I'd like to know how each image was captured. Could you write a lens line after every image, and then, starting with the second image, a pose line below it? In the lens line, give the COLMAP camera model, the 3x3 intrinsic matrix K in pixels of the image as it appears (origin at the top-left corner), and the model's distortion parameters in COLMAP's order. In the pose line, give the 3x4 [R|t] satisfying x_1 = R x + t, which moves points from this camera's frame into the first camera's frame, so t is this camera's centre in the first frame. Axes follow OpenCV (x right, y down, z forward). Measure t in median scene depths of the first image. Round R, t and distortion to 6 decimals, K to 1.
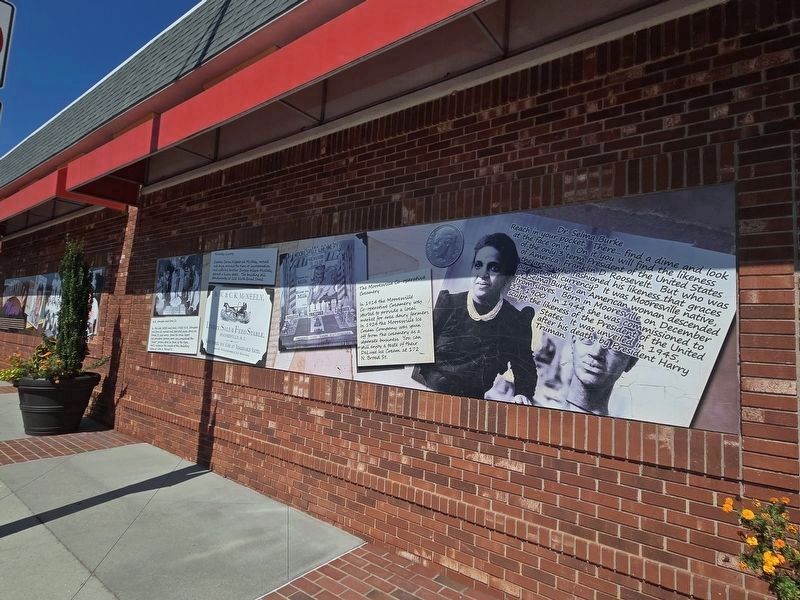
lens RADIAL K [[321.5, 0, 400.0], [0, 321.5, 301.7], [0, 0, 1]] dist [-0.001420, -0.000302]
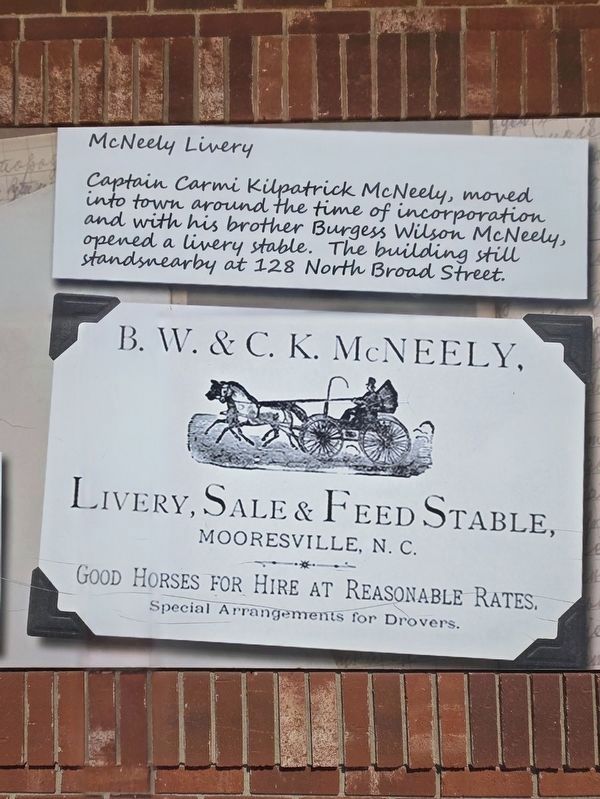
lens RADIAL K [[321.1, 0, 300.0], [0, 321.1, 400.0], [0, 0, 1]] dist [-0.001420, -0.000302]
pose [[0.865562, -0.038745, 0.499301, -0.825940], [0.005576, 0.997687, 0.067753, 0.002312], [-0.500771, -0.055861, 0.863775, 1.089311]]
